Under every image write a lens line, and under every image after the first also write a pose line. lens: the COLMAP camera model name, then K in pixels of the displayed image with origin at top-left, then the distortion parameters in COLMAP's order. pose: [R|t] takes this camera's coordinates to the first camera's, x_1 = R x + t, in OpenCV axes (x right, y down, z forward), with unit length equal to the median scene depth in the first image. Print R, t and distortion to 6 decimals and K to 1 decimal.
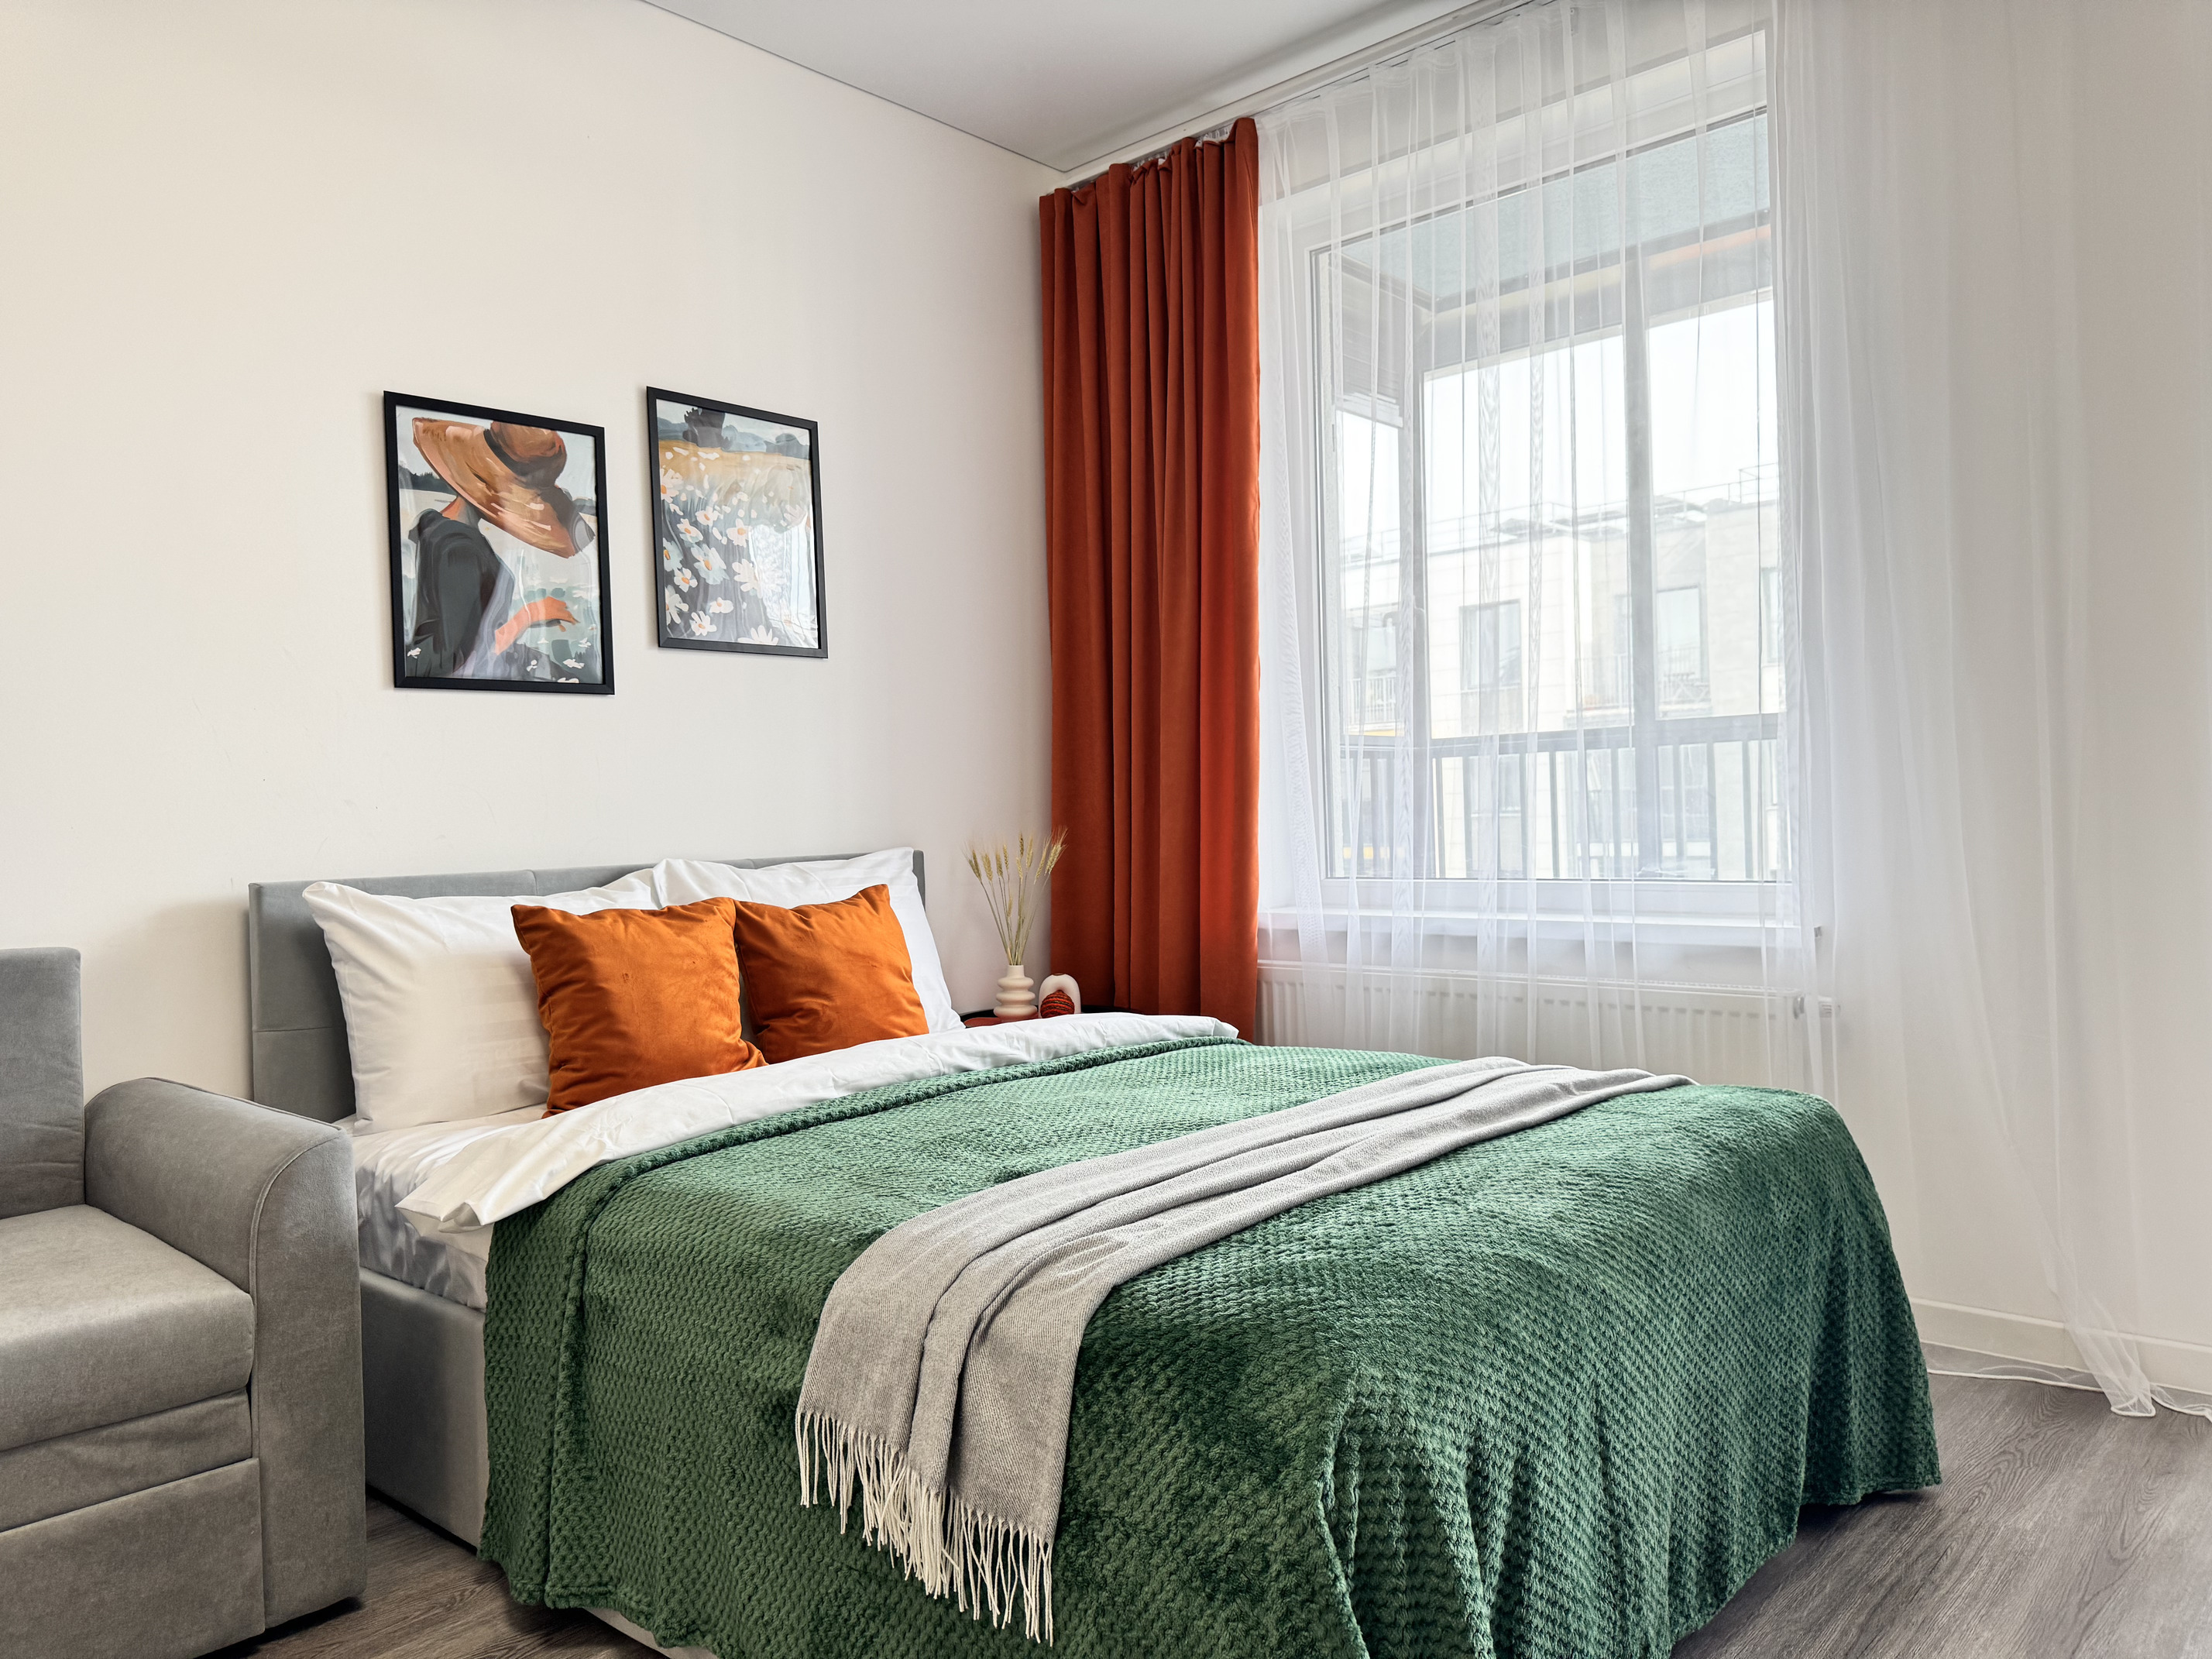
lens RADIAL K [[1548.3, 0, 1106.0], [0, 1548.3, 829.5], [0, 0, 1]] dist [0.093431, -0.170233]
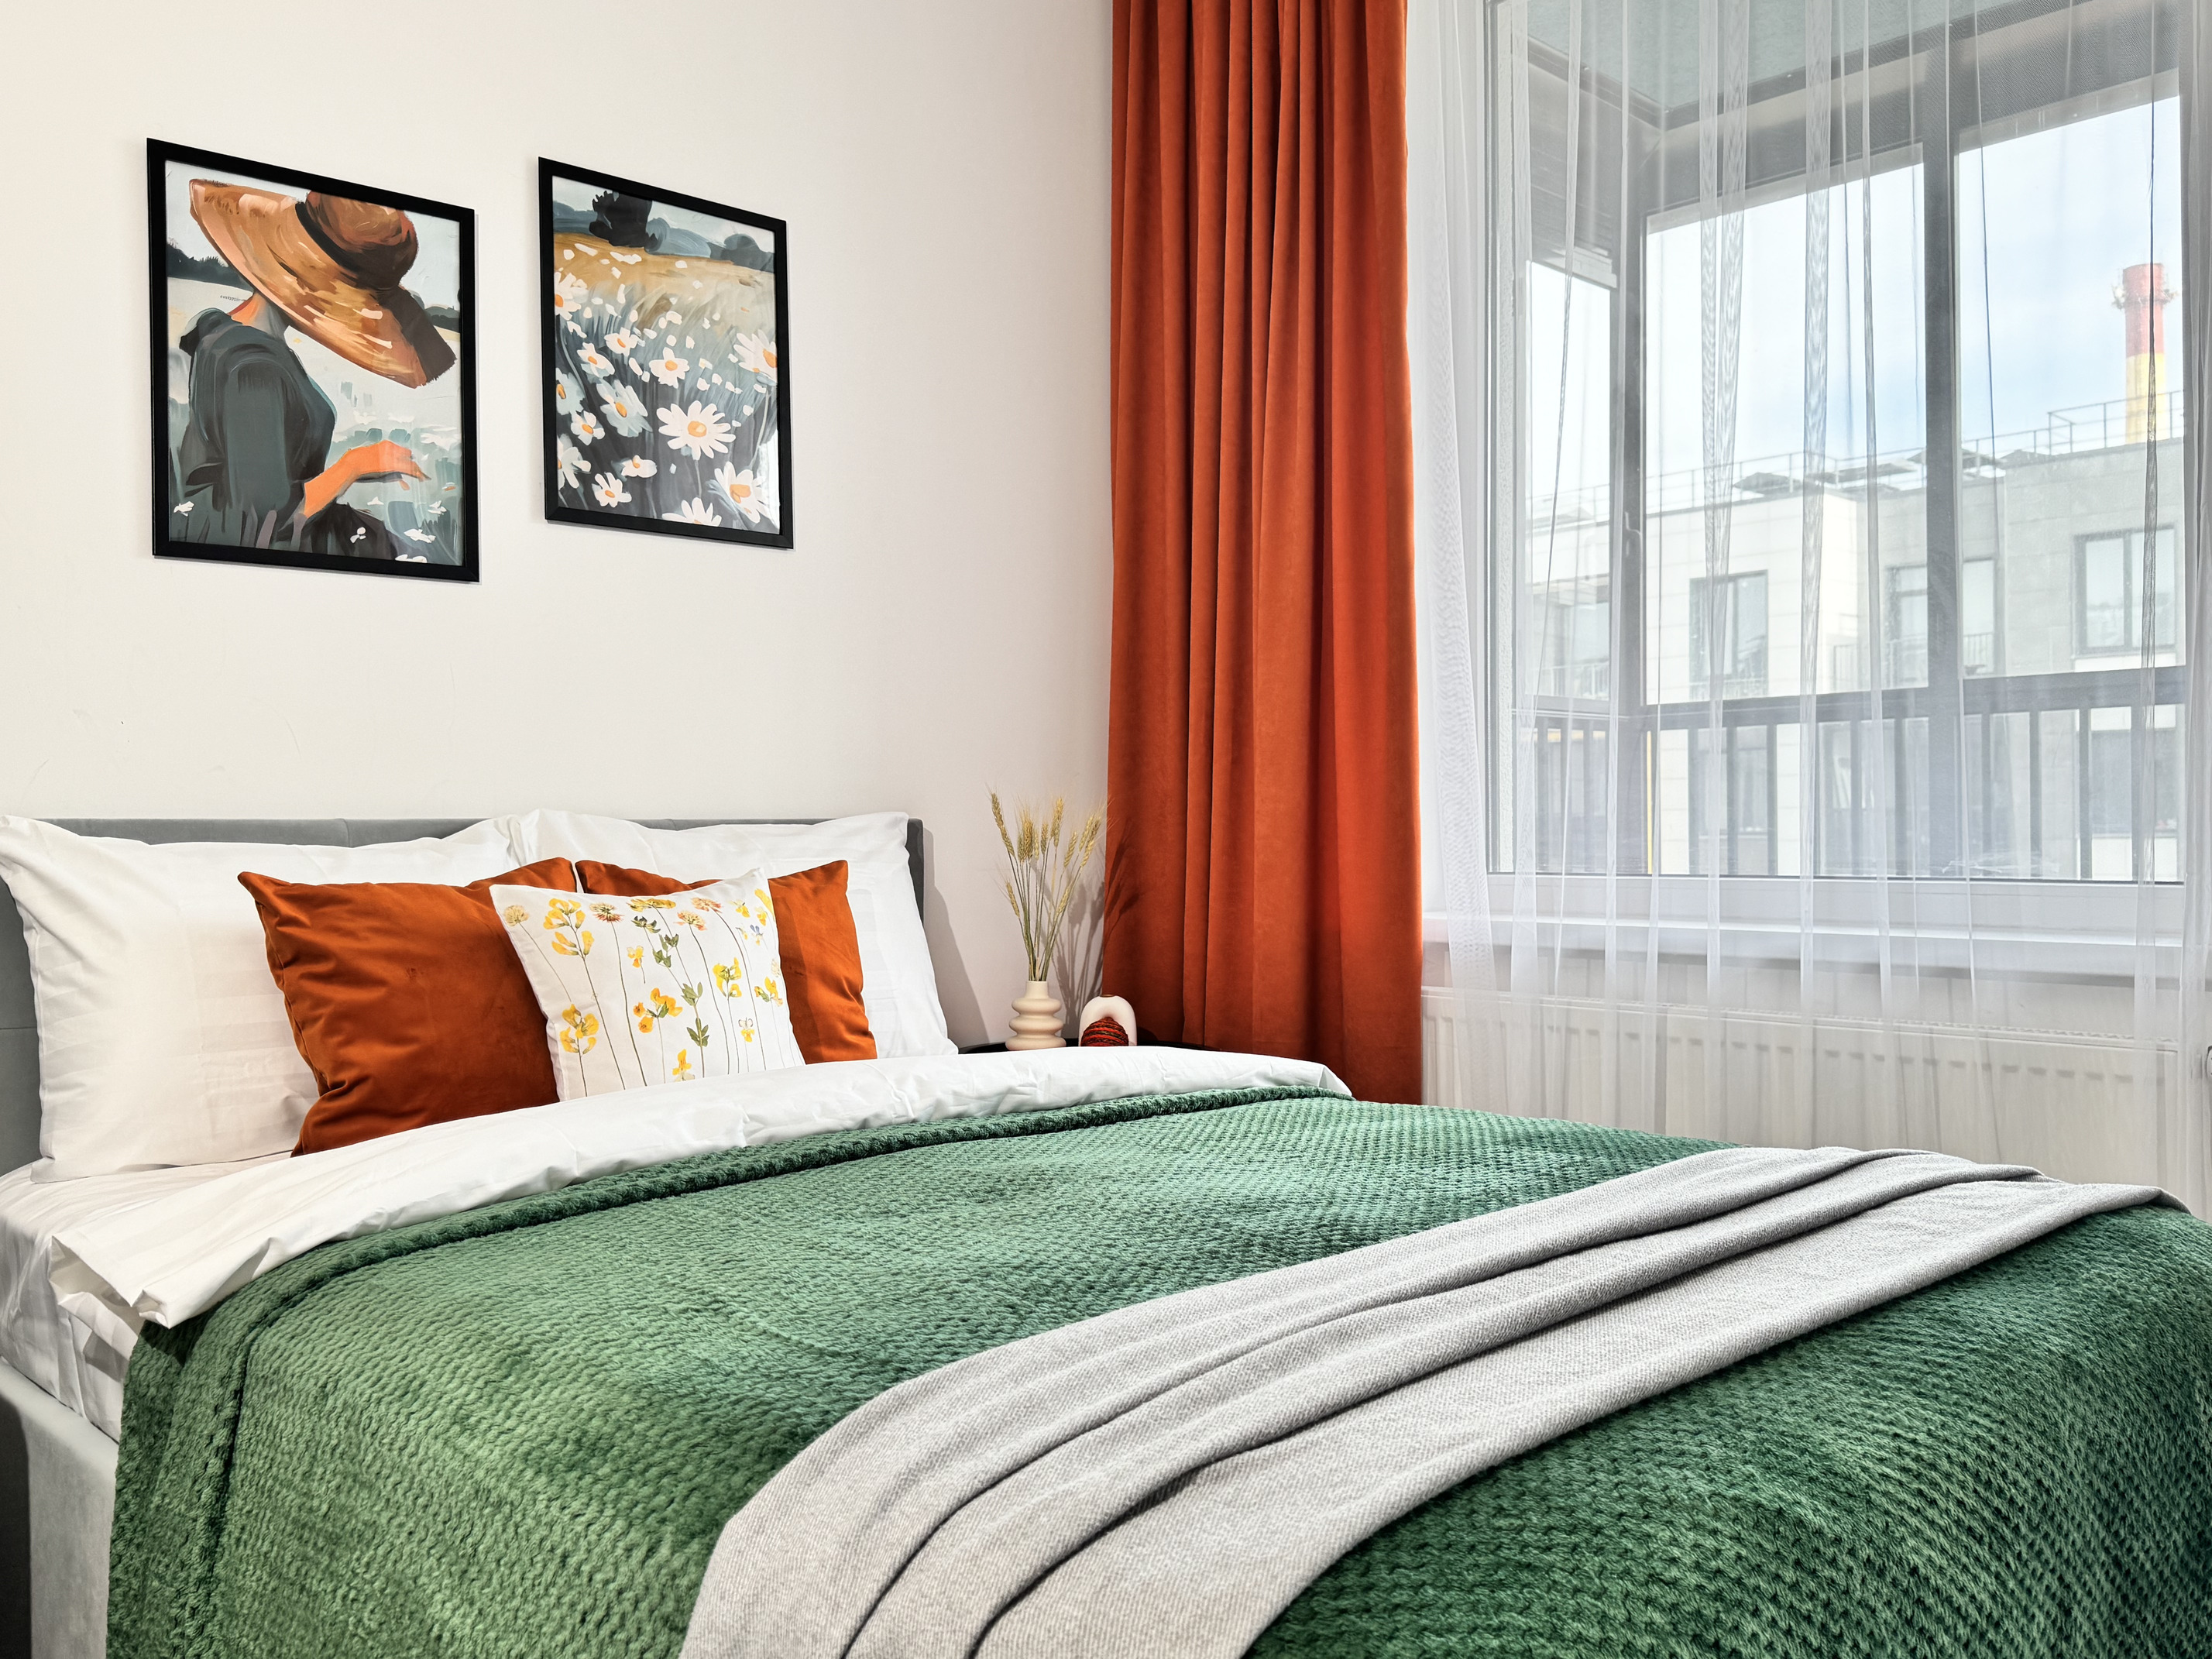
lens RADIAL K [[1838.5, 0, 1106.0], [0, 1838.5, 829.5], [0, 0, 1]] dist [0.132440, -0.254286]
pose [[0.996675, 0.023955, -0.077885, 0.040904], [-0.024472, 0.999684, -0.005689, 0.024624], [0.077724, 0.007576, 0.996946, 0.164358]]
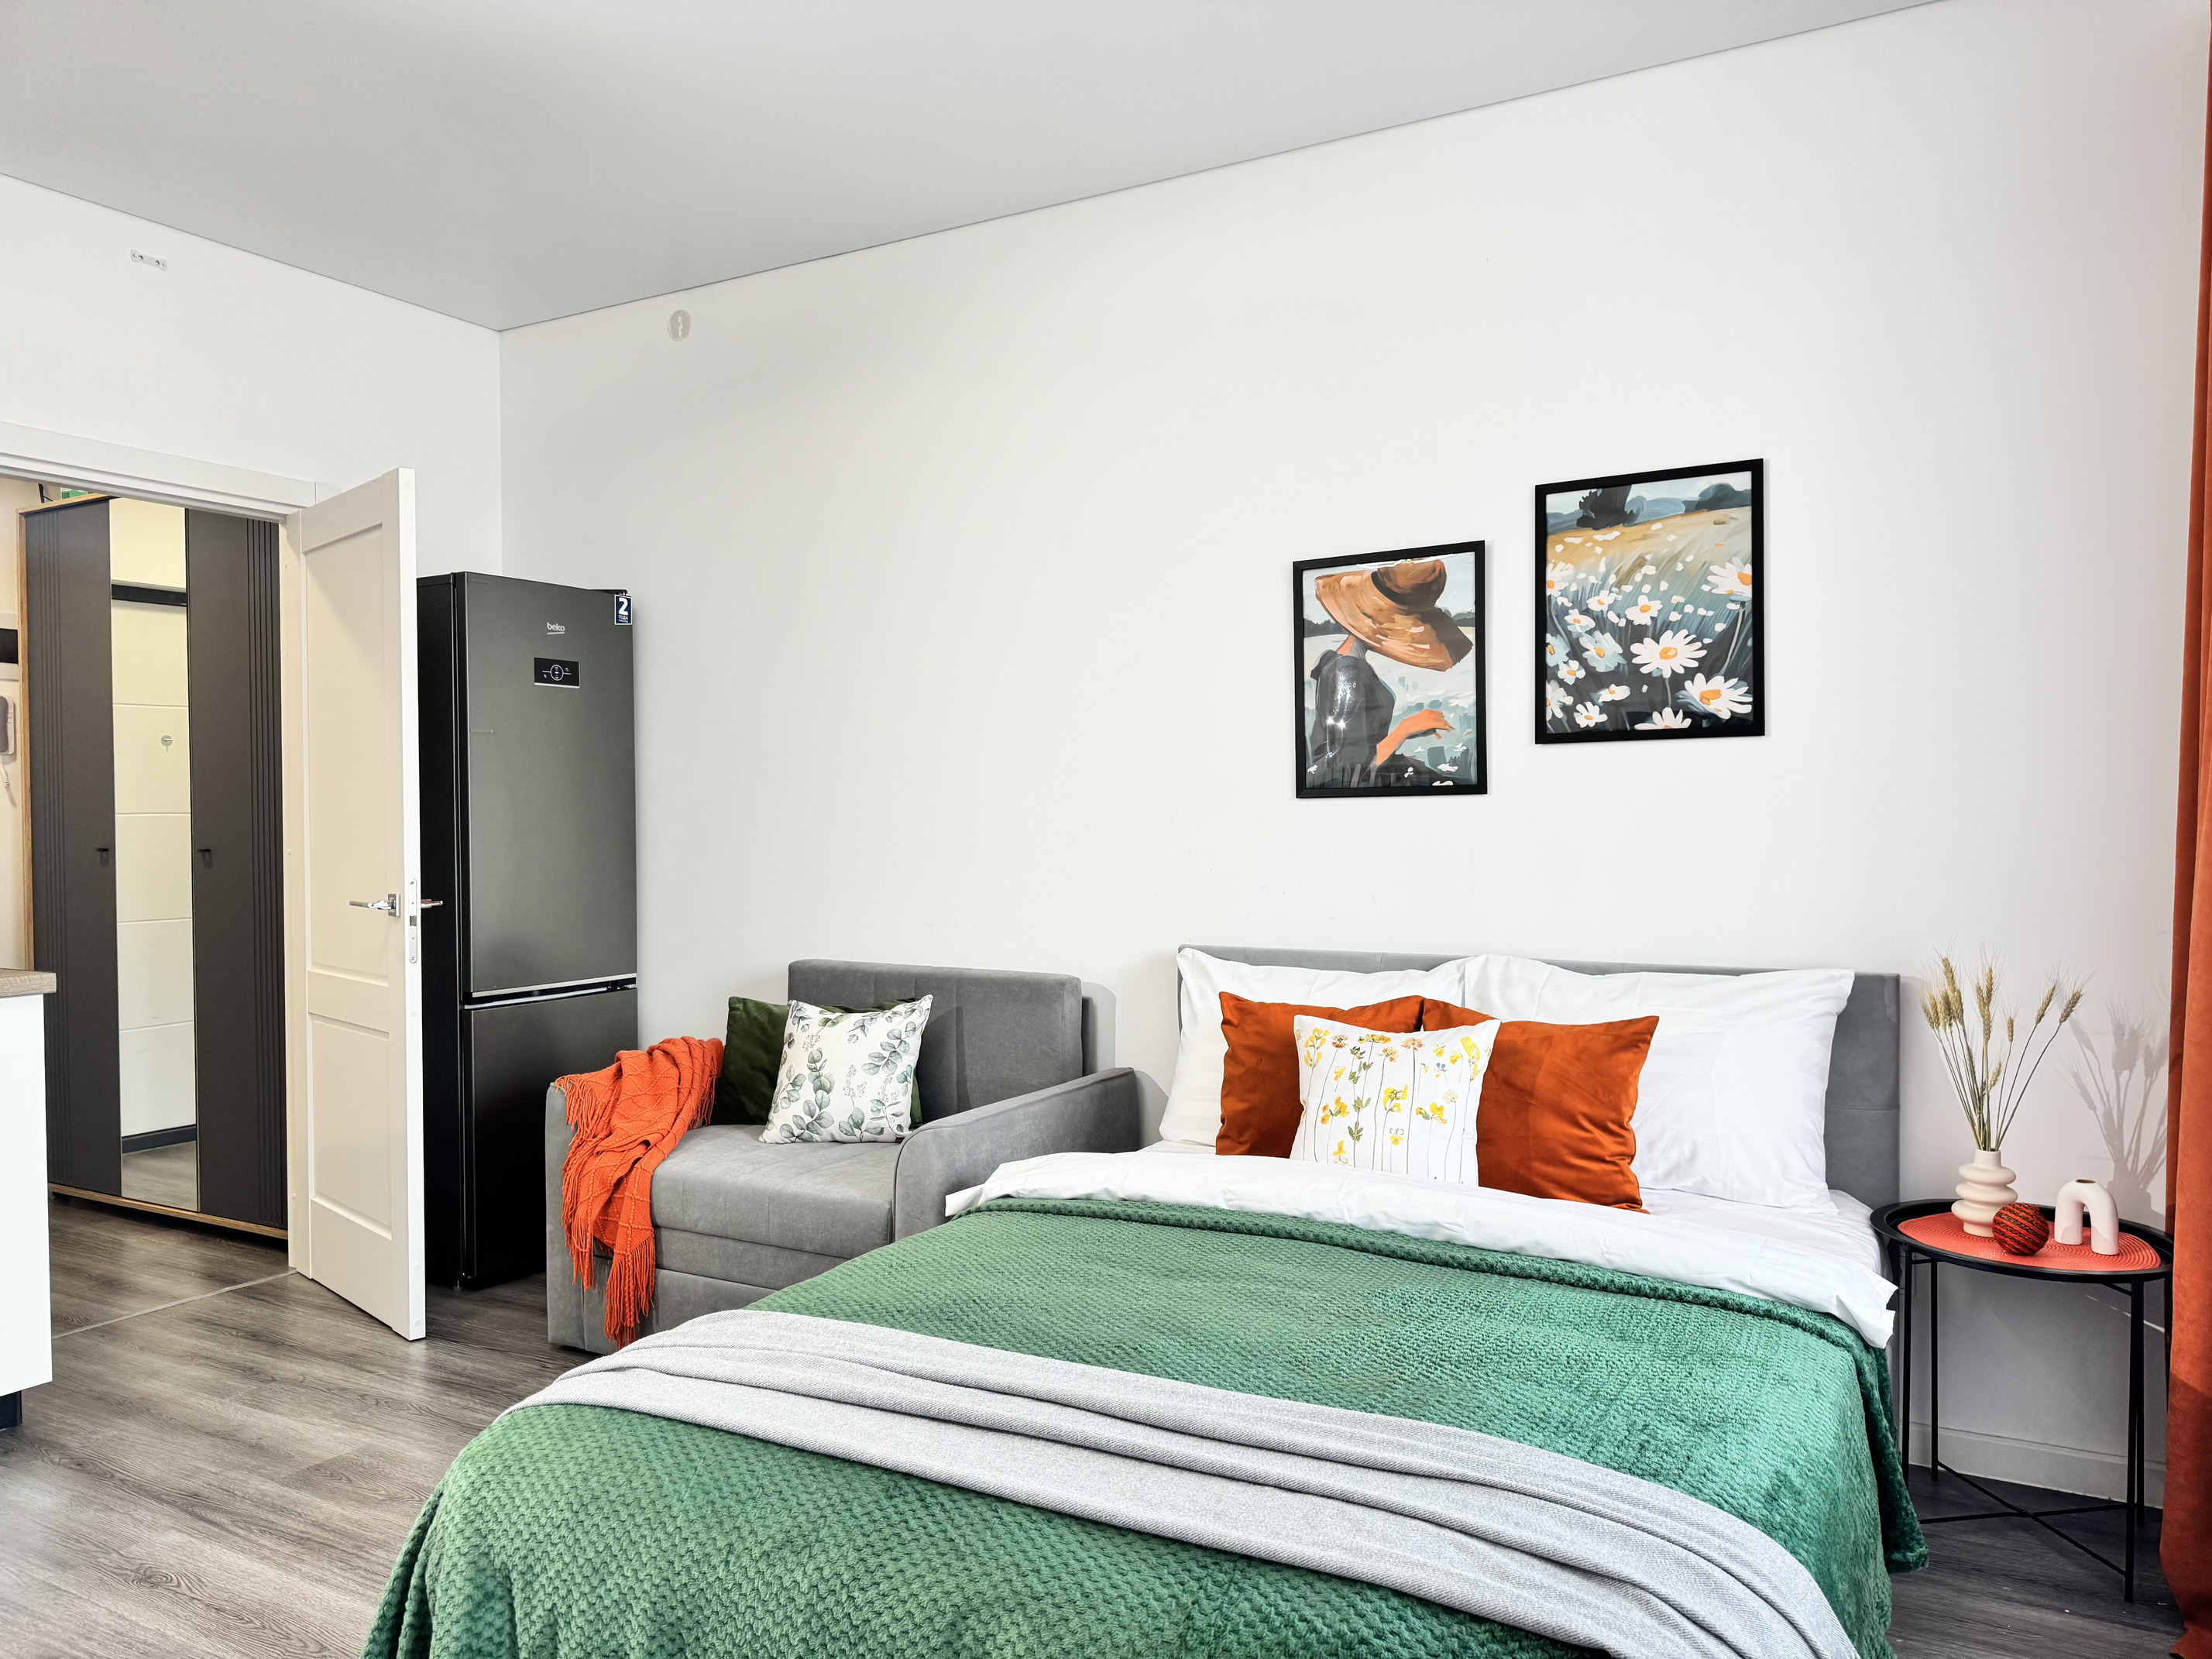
lens RADIAL K [[1541.7, 0, 1106.0], [0, 1541.7, 829.5], [0, 0, 1]] dist [0.178106, -0.316278]
pose [[0.223112, 0.037695, -0.974064, 0.632099], [-0.007319, 0.999289, 0.036994, -0.096402], [0.974765, -0.001124, 0.223229, 0.501012]]
